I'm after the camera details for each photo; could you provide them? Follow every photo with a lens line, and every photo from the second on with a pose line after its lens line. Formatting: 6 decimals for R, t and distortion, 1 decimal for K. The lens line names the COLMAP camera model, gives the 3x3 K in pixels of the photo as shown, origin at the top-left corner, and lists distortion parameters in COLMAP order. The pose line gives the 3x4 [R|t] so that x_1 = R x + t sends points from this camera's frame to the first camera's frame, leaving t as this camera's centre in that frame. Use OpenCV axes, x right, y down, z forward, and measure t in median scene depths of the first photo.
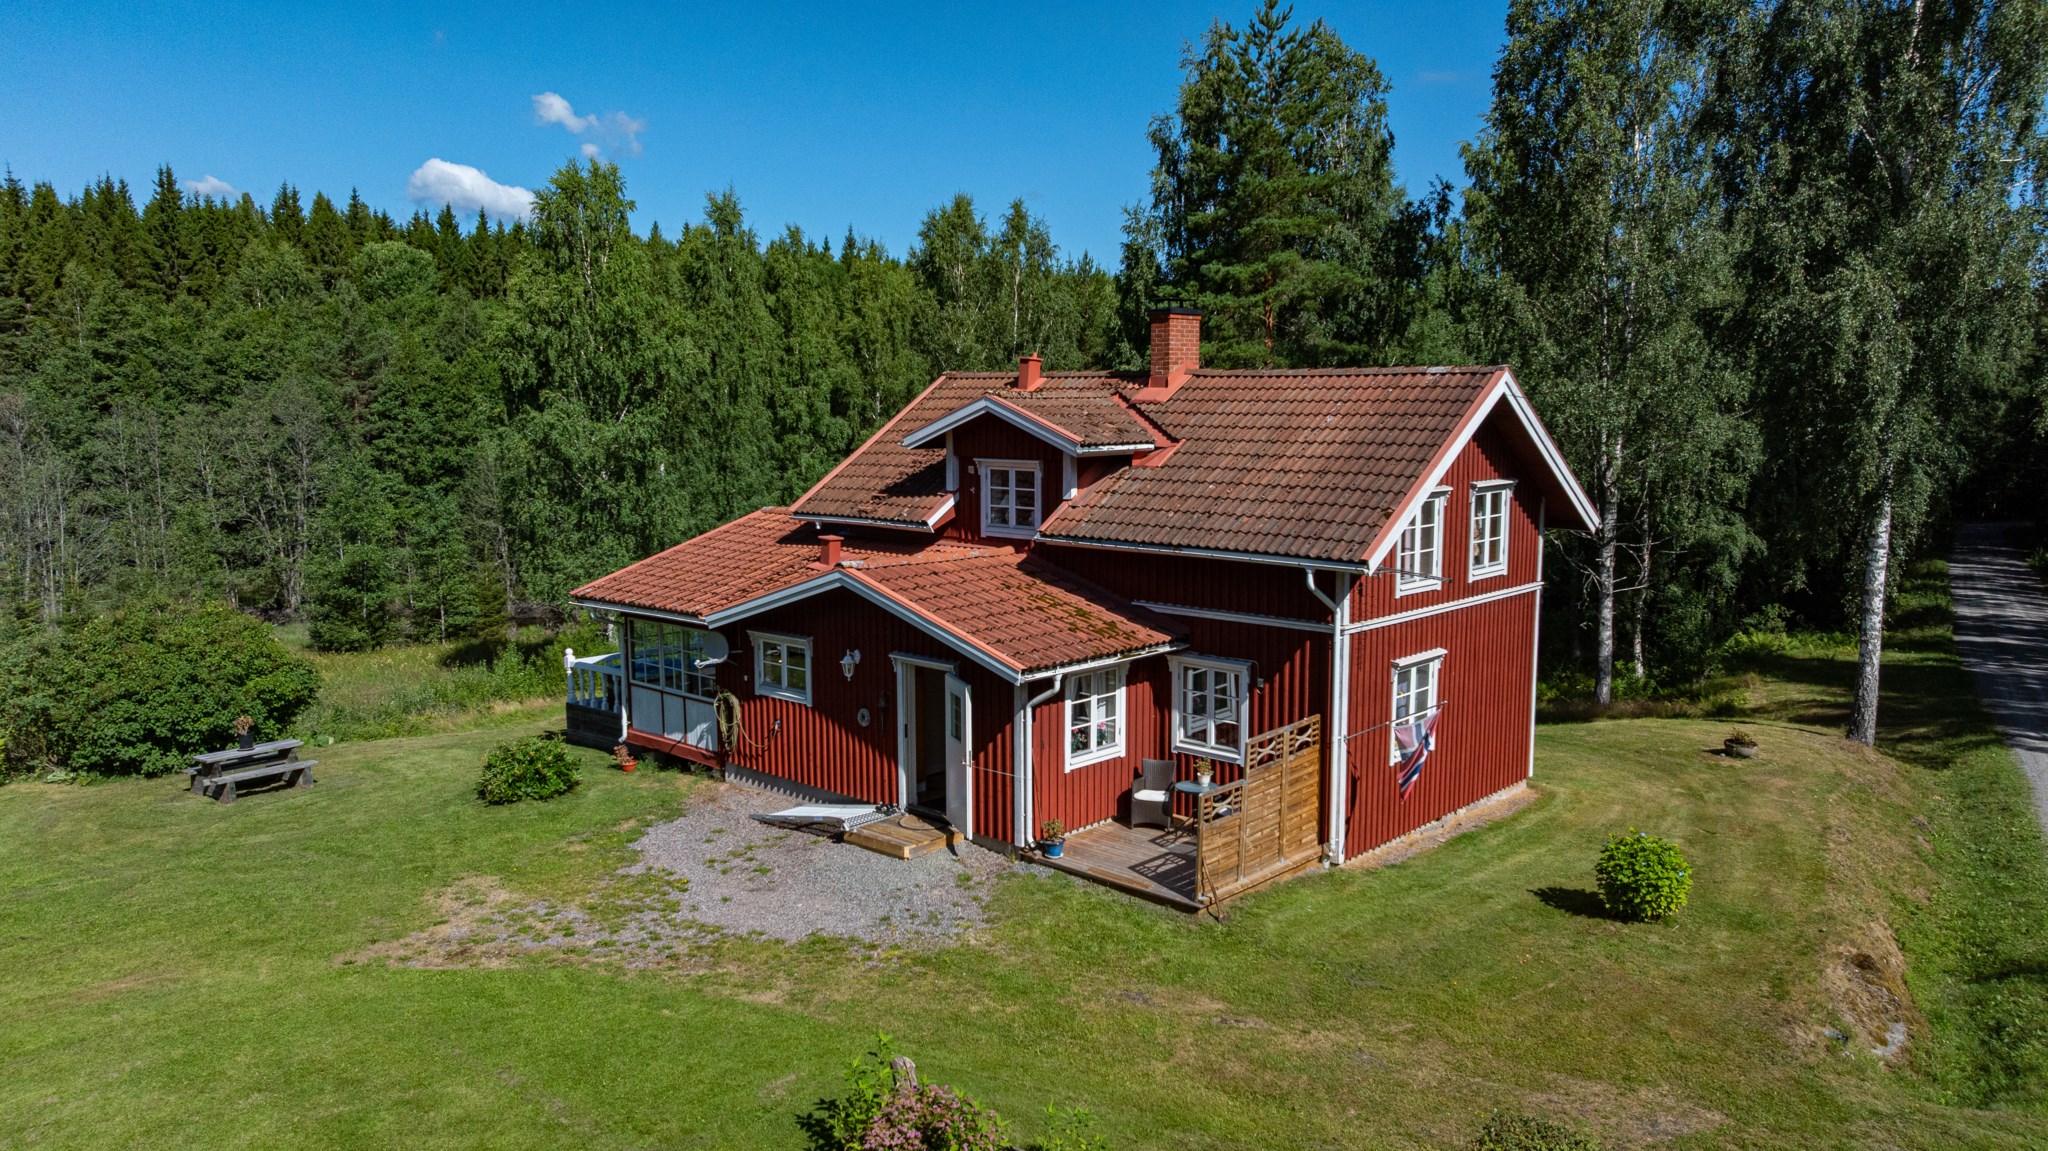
lens RADIAL K [[1445.6, 0, 1029.4], [0, 1445.6, 558.1], [0, 0, 1]] dist [-0.032066, 0.048242]
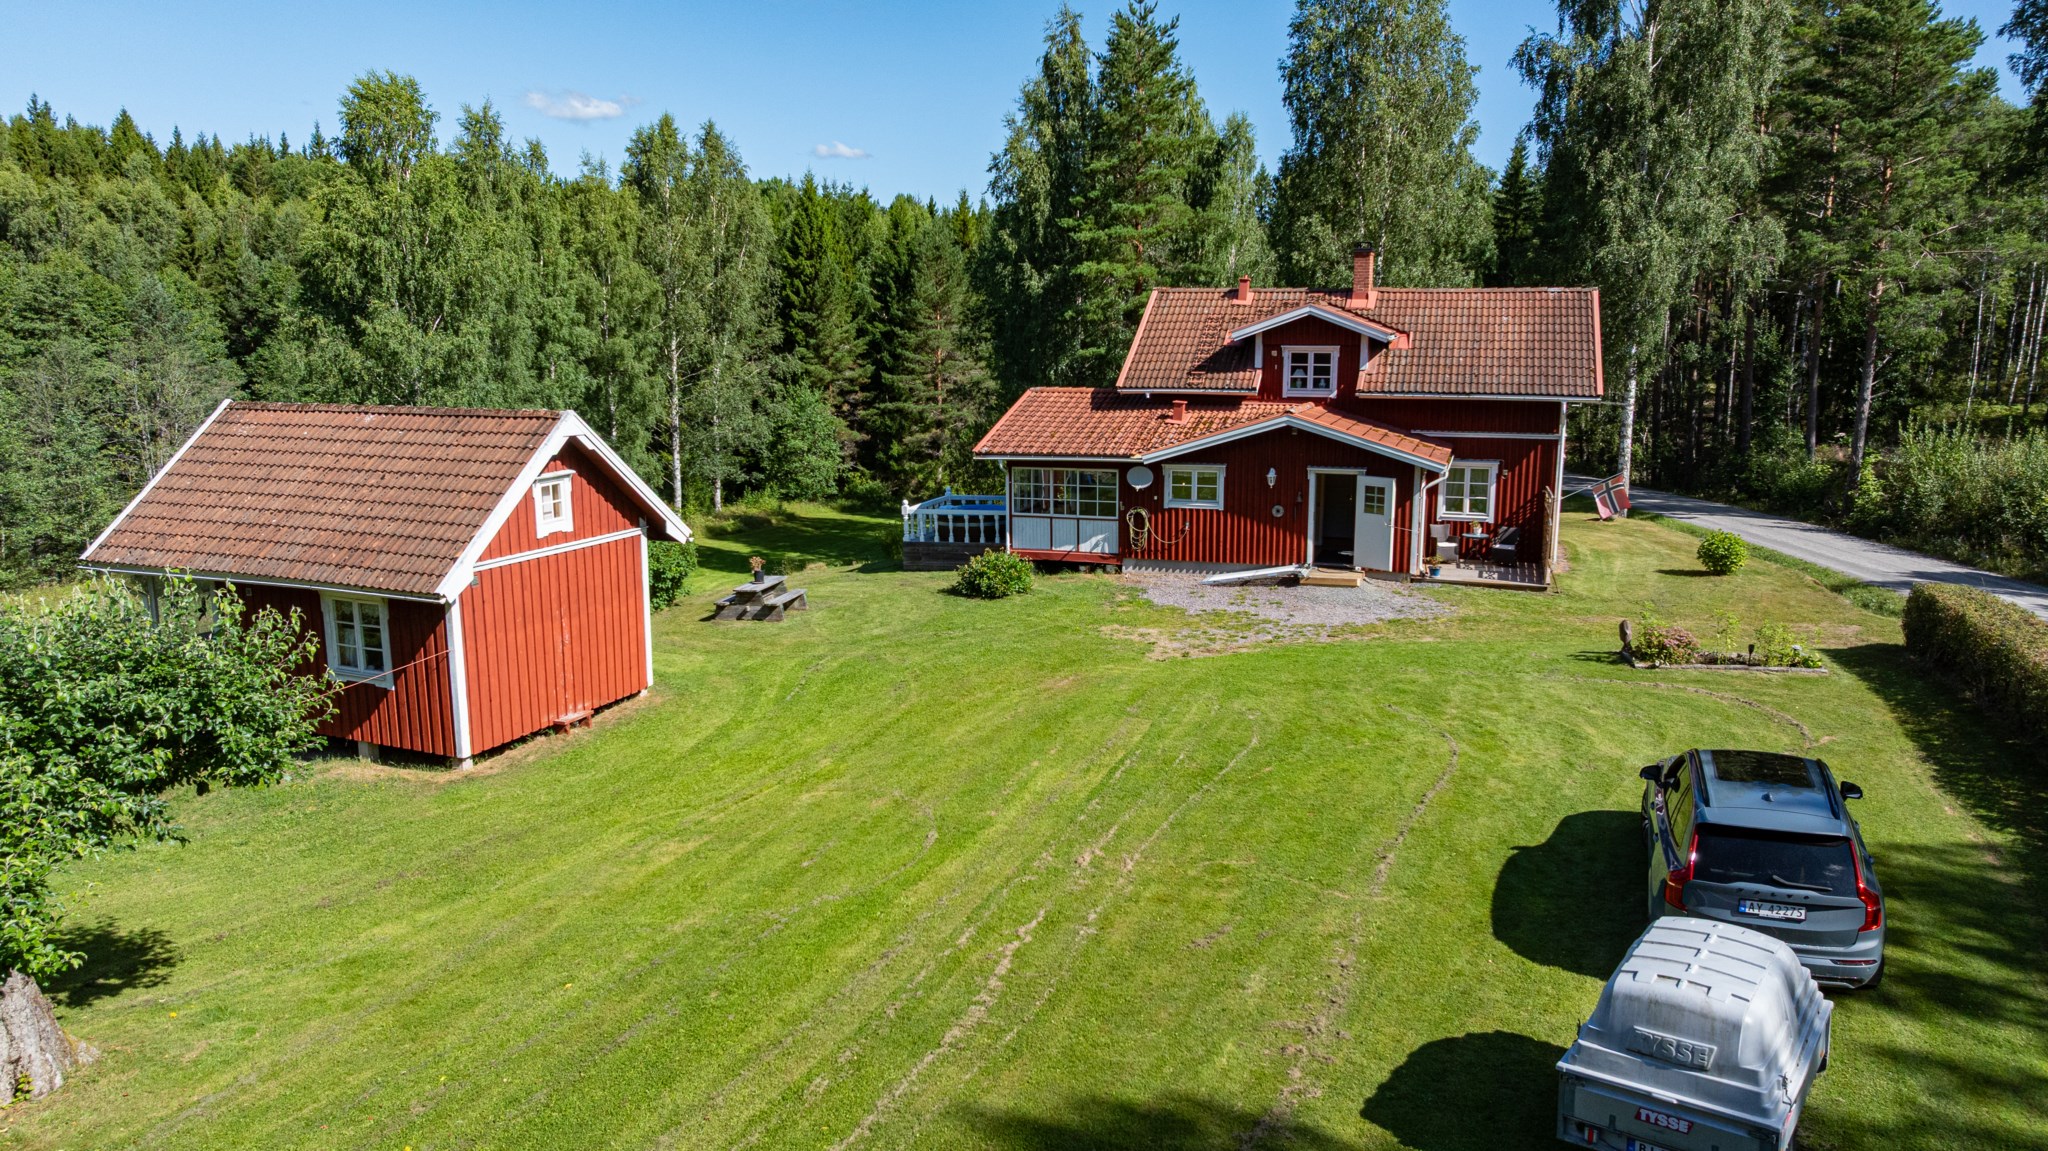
lens RADIAL K [[1442.0, 0, 1024.0], [0, 1442.0, 575.5], [0, 0, 1]] dist [-0.051049, 0.038973]
pose [[0.910437, -0.077700, 0.406286, -0.906912], [0.047276, 0.995309, 0.084406, 0.031340], [-0.410938, -0.057639, 0.909839, -0.282497]]
